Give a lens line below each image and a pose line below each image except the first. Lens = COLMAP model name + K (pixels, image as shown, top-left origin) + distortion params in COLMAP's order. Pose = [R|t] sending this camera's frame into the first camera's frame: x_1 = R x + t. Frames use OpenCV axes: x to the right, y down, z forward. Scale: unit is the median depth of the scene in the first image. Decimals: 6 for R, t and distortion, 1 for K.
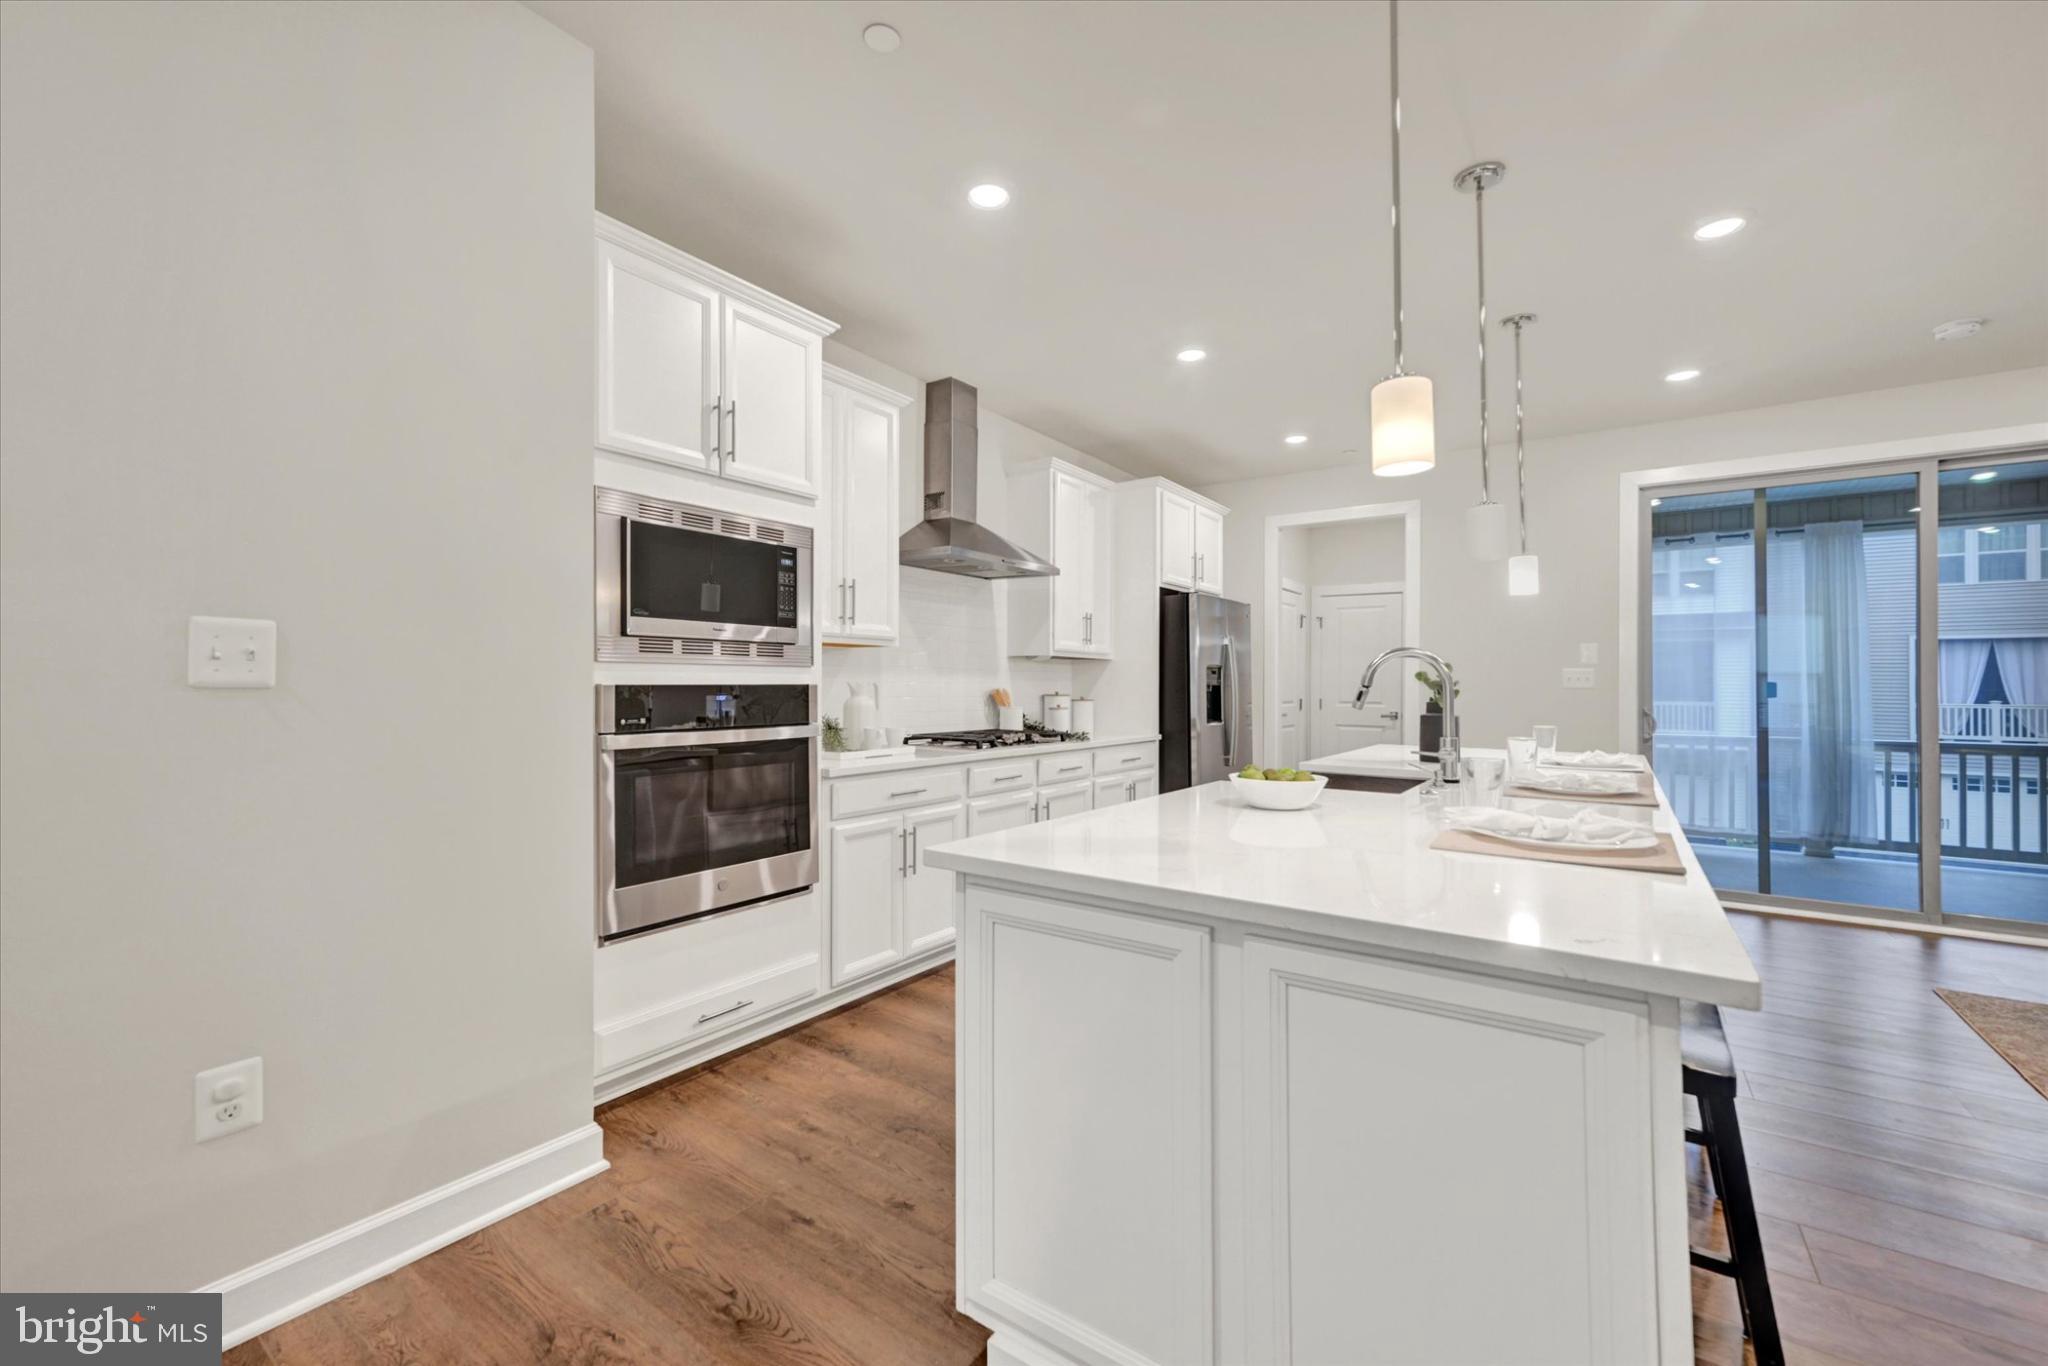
lens RADIAL K [[832.3, 0, 1027.0], [0, 832.3, 677.5], [0, 0, 1]] dist [0.005799, -0.001028]
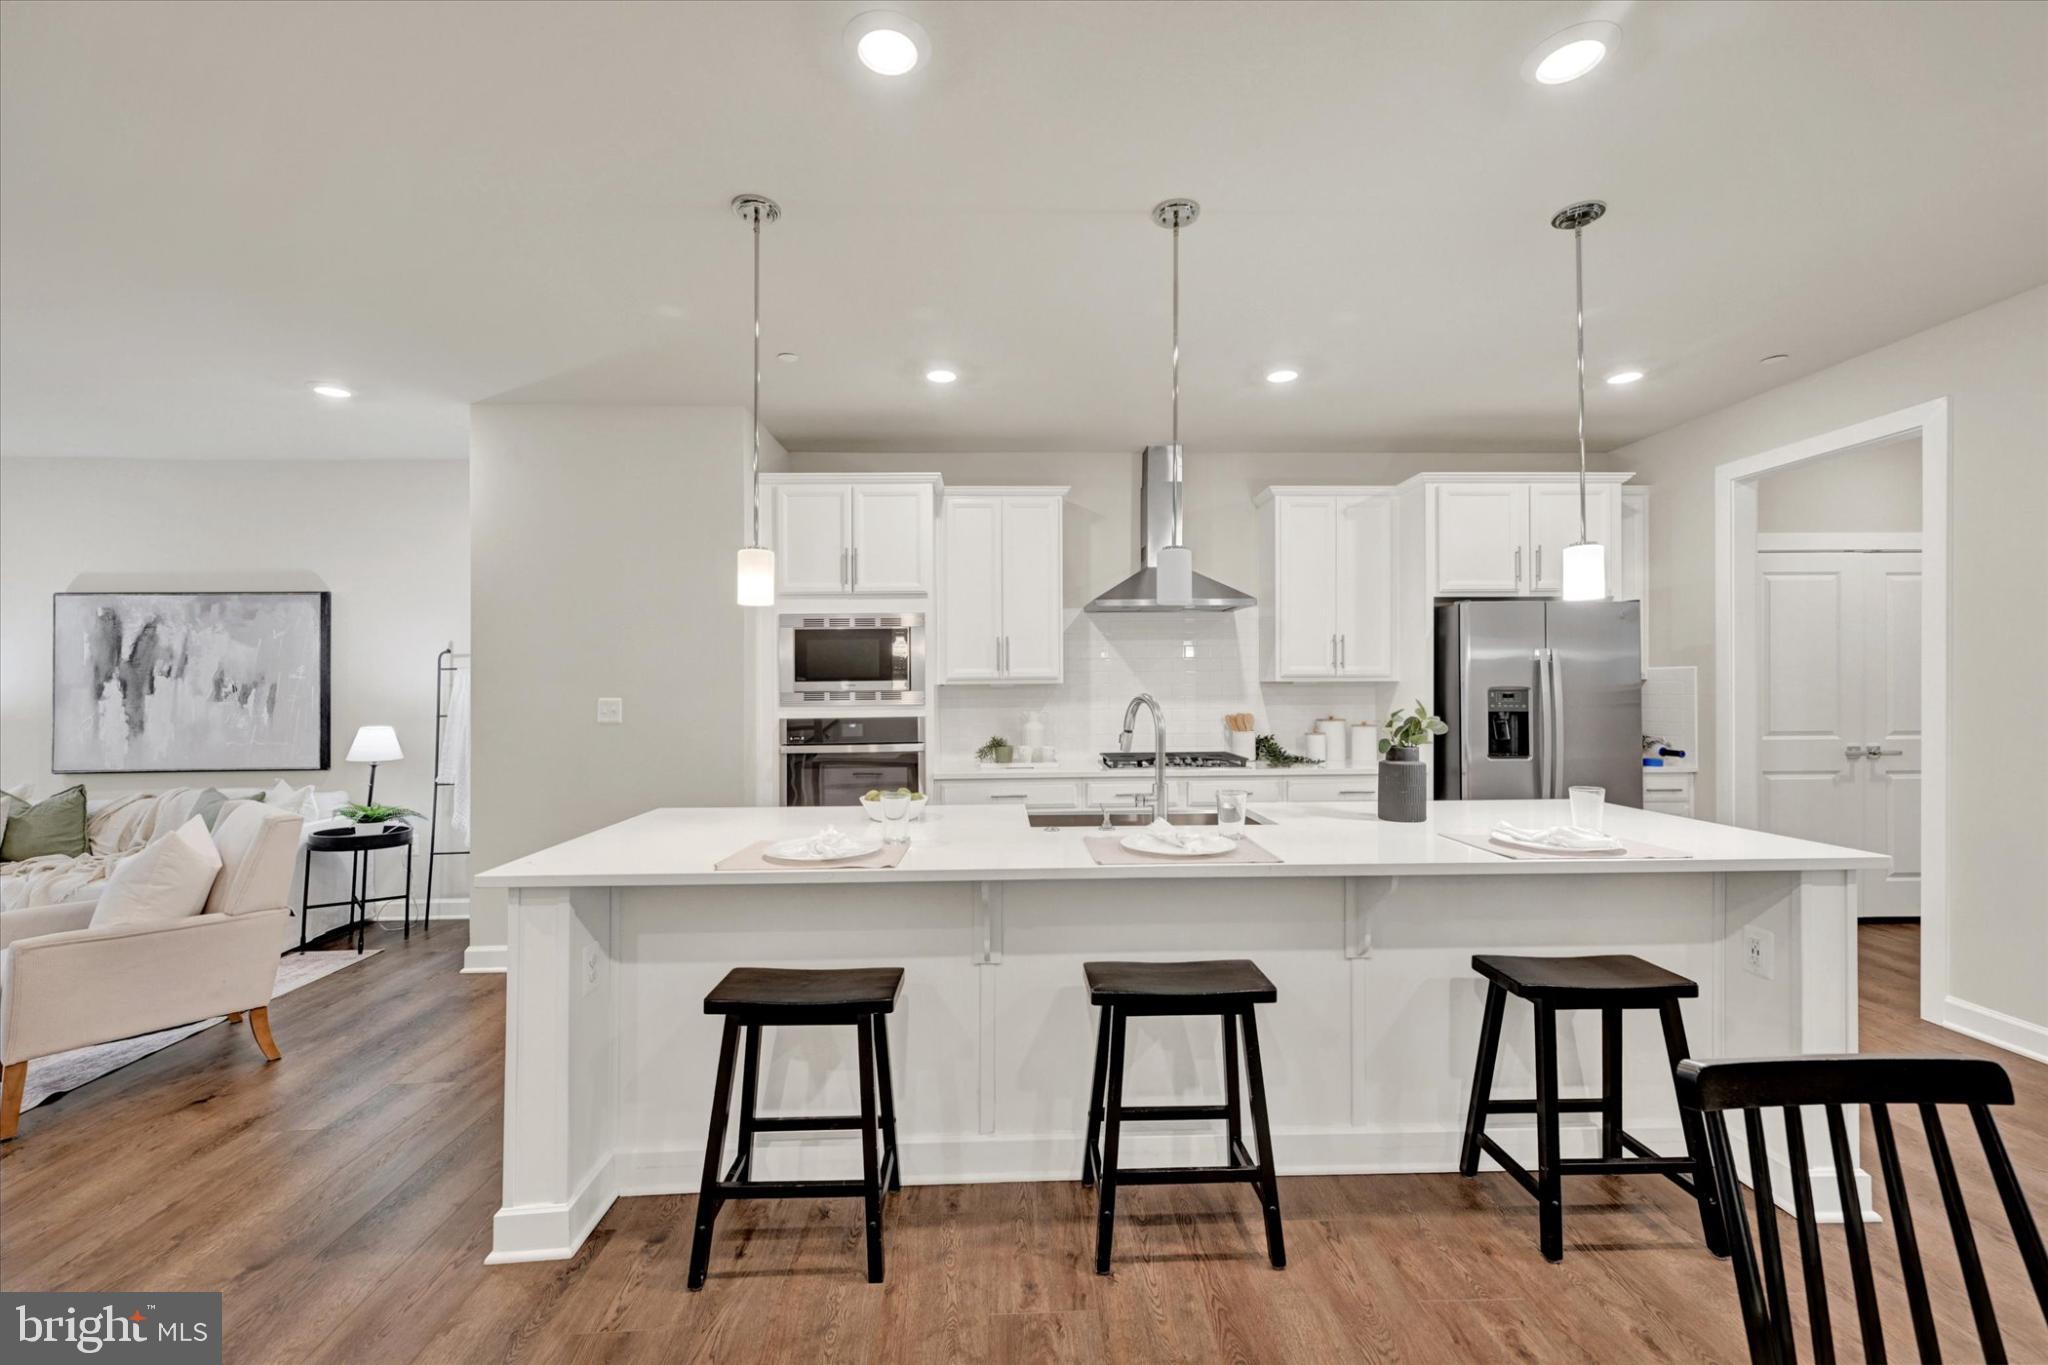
lens RADIAL K [[832.3, 0, 1032.4], [0, 832.3, 684.9], [0, 0, 1]] dist [0.005799, -0.001028]
pose [[0.607198, -0.015040, -0.794409, 0.835339], [0.020485, 0.999785, -0.003271, -0.032037], [0.794287, -0.014287, 0.607375, 0.186825]]
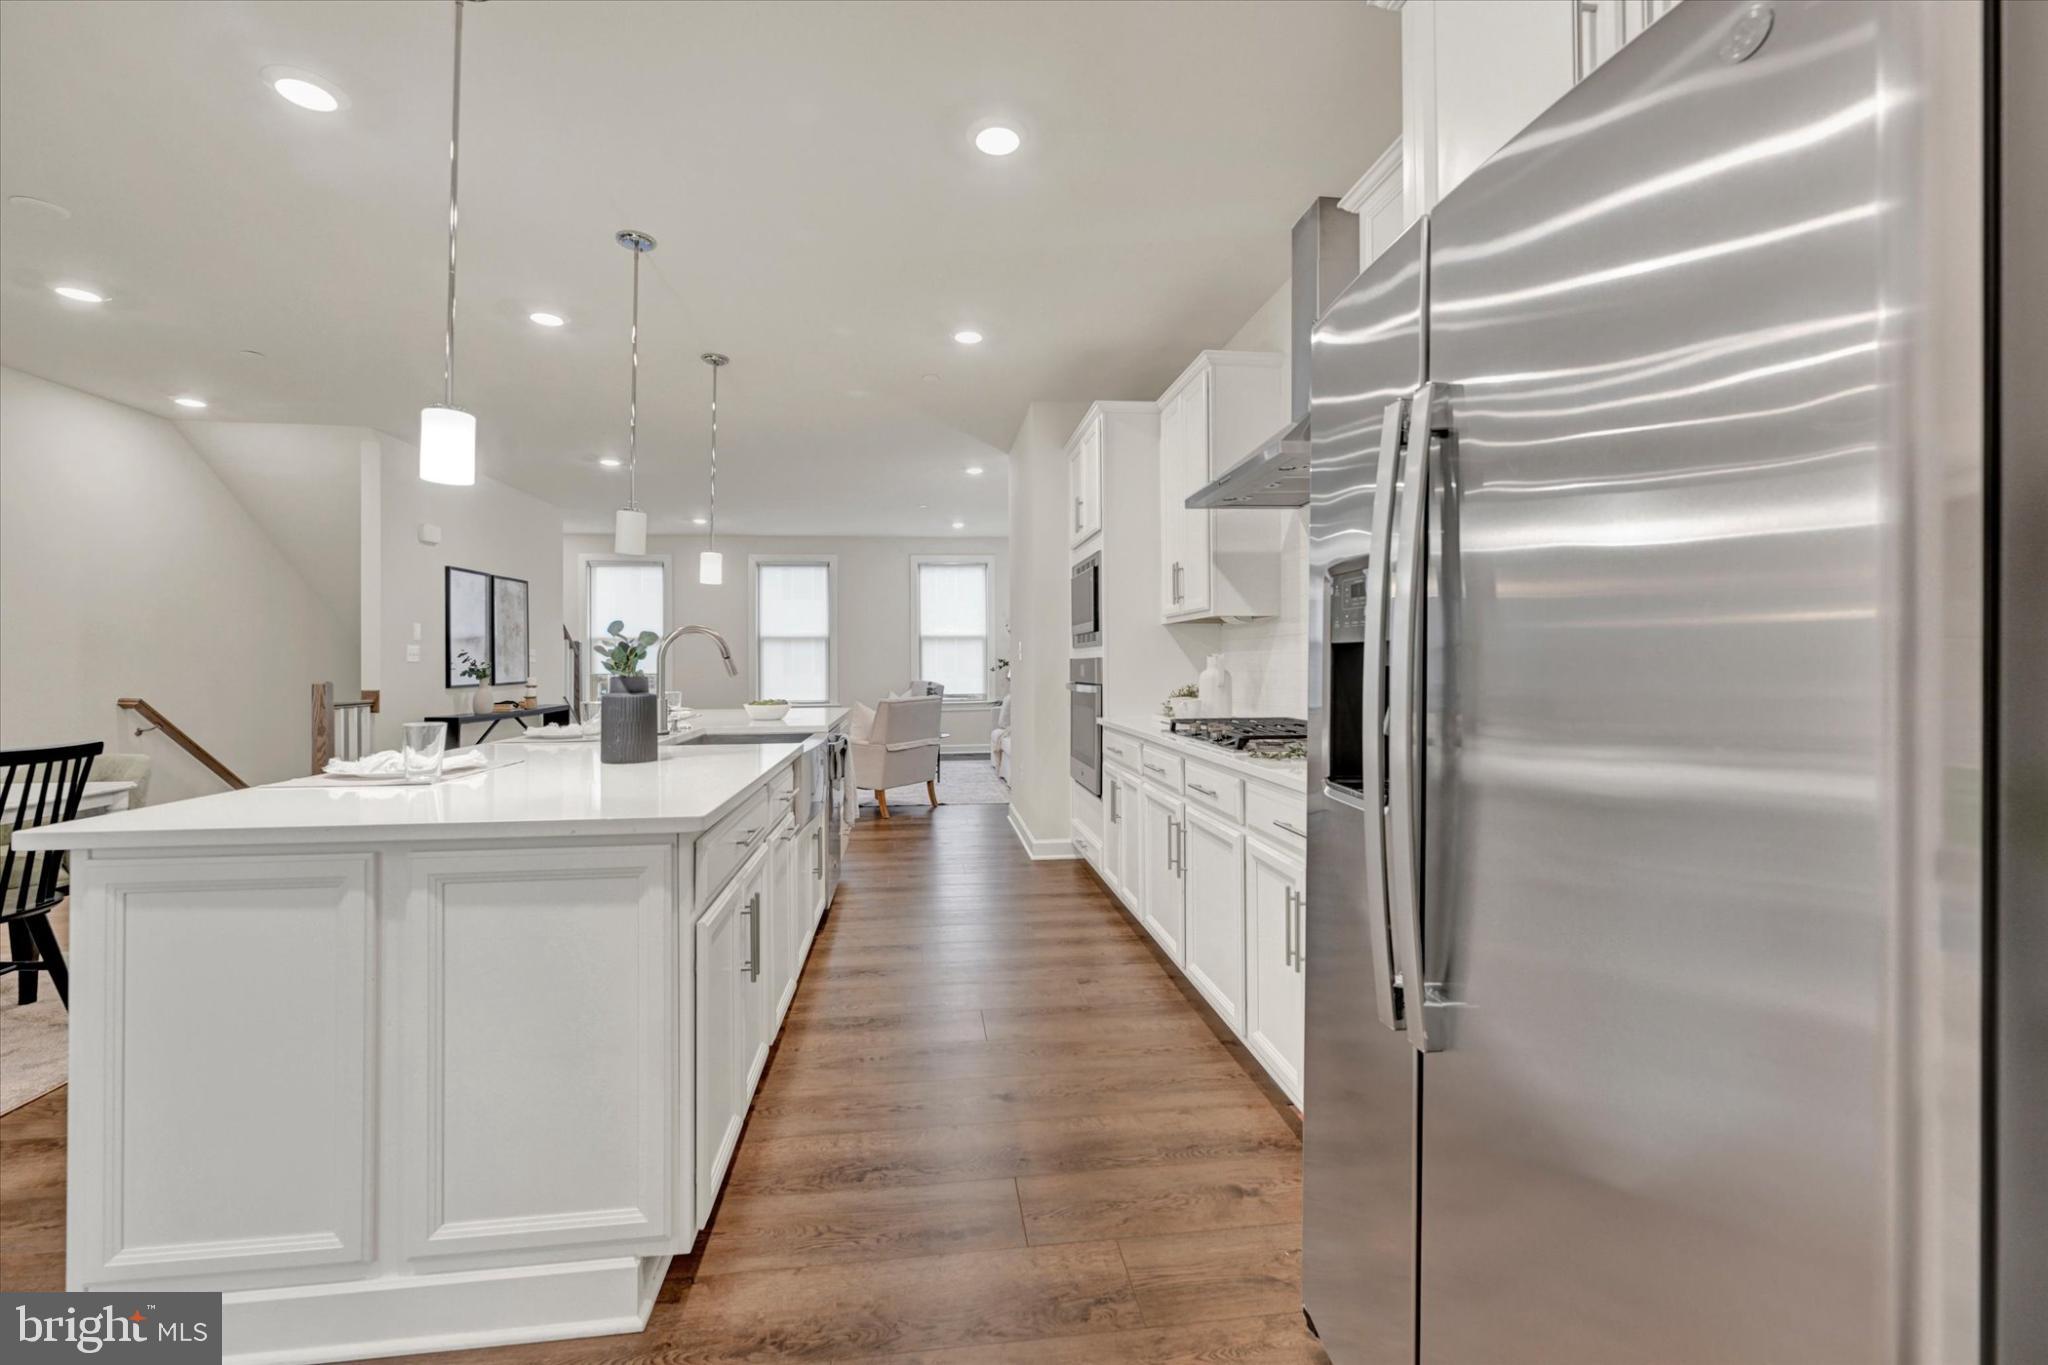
lens RADIAL K [[832.3, 0, 1015.6], [0, 832.3, 662.6], [0, 0, 1]] dist [0.005799, -0.001028]
pose [[-0.742518, -0.001808, -0.669824, 0.651214], [0.005068, 0.999953, -0.008317, 0.022765], [0.669807, -0.009570, -0.742474, 1.563856]]
